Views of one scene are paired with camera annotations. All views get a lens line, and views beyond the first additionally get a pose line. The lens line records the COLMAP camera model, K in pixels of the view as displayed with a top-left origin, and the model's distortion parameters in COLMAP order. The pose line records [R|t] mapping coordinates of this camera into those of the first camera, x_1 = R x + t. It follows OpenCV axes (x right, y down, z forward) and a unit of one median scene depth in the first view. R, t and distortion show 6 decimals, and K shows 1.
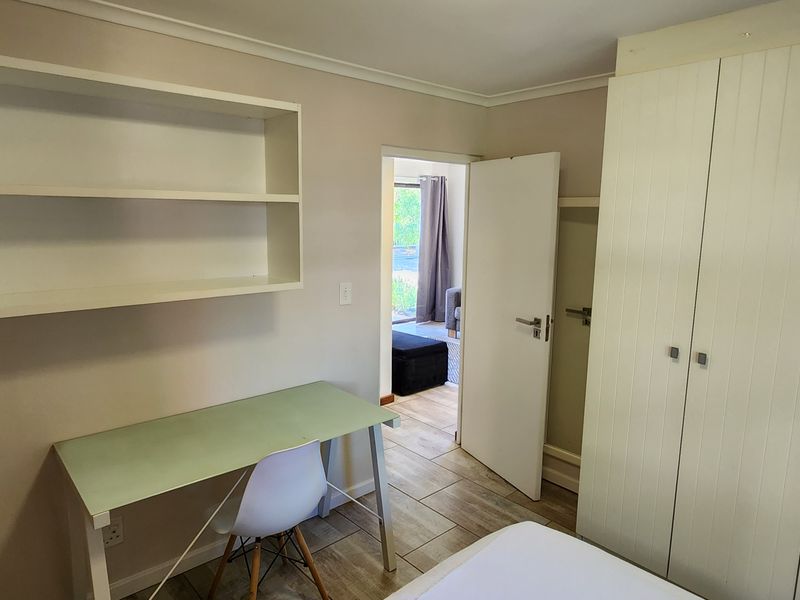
lens RADIAL K [[537.9, 0, 402.4], [0, 537.9, 297.0], [0, 0, 1]] dist [0.002486, -0.001766]
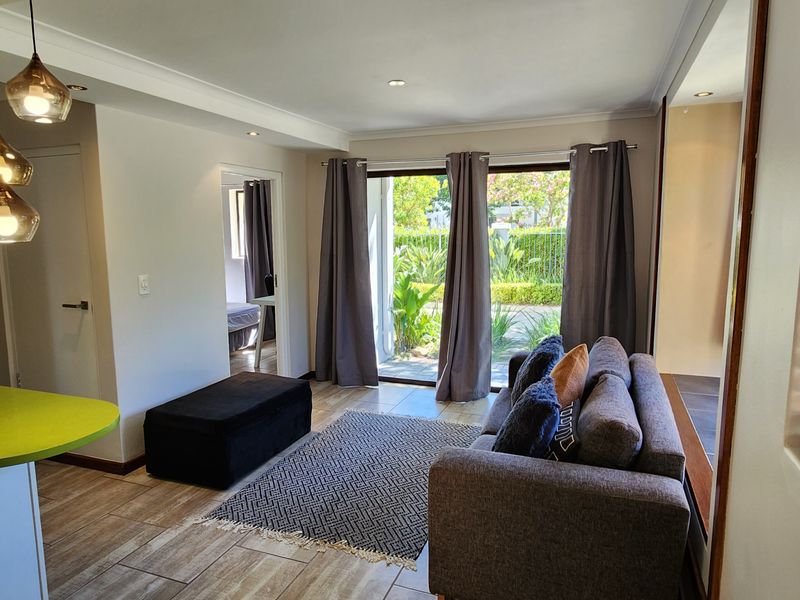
lens RADIAL K [[537.9, 0, 402.4], [0, 537.9, 297.0], [0, 0, 1]] dist [0.002486, -0.001766]
pose [[0.451448, 0.099019, -0.886786, 0.466281], [-0.134381, 0.990034, 0.042137, -0.071486], [0.882121, 0.100144, 0.460255, 0.602694]]
